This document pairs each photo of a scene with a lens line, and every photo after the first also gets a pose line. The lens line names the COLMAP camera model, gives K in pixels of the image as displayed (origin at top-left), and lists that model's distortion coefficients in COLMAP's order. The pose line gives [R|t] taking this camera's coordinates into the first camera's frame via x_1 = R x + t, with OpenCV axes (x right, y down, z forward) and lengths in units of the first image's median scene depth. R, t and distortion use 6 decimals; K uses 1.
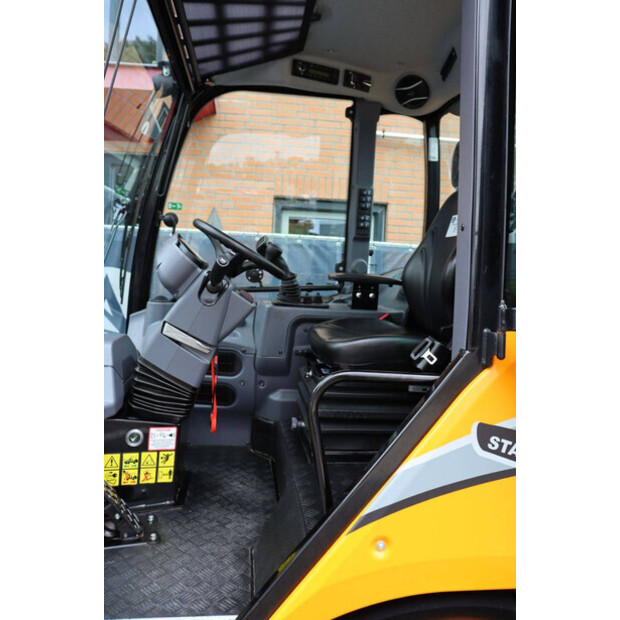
lens RADIAL K [[529.5, 0, 312.7], [0, 529.5, 310.1], [0, 0, 1]] dist [-0.169833, 0.168411]
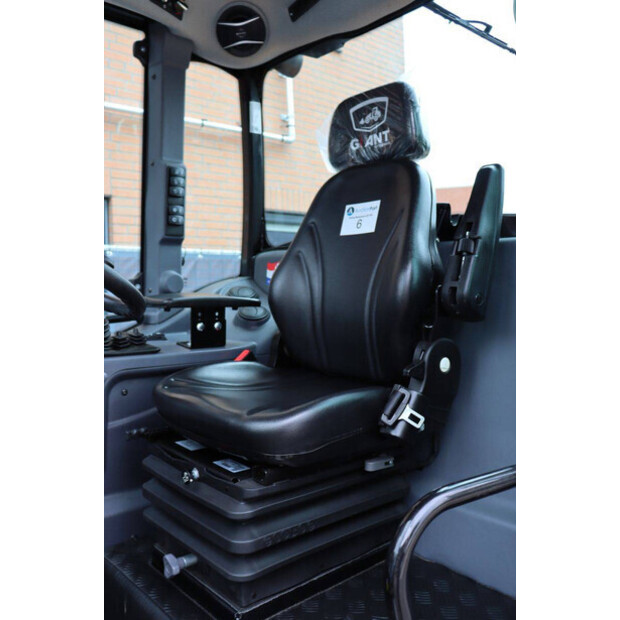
lens RADIAL K [[571.3, 0, 307.9], [0, 571.3, 306.7], [0, 0, 1]] dist [-0.130153, 0.151274]
pose [[0.823975, -0.074463, 0.561712, -0.180695], [0.085193, 0.996339, 0.007110, -0.042683], [-0.560185, 0.041996, 0.827302, 0.314984]]
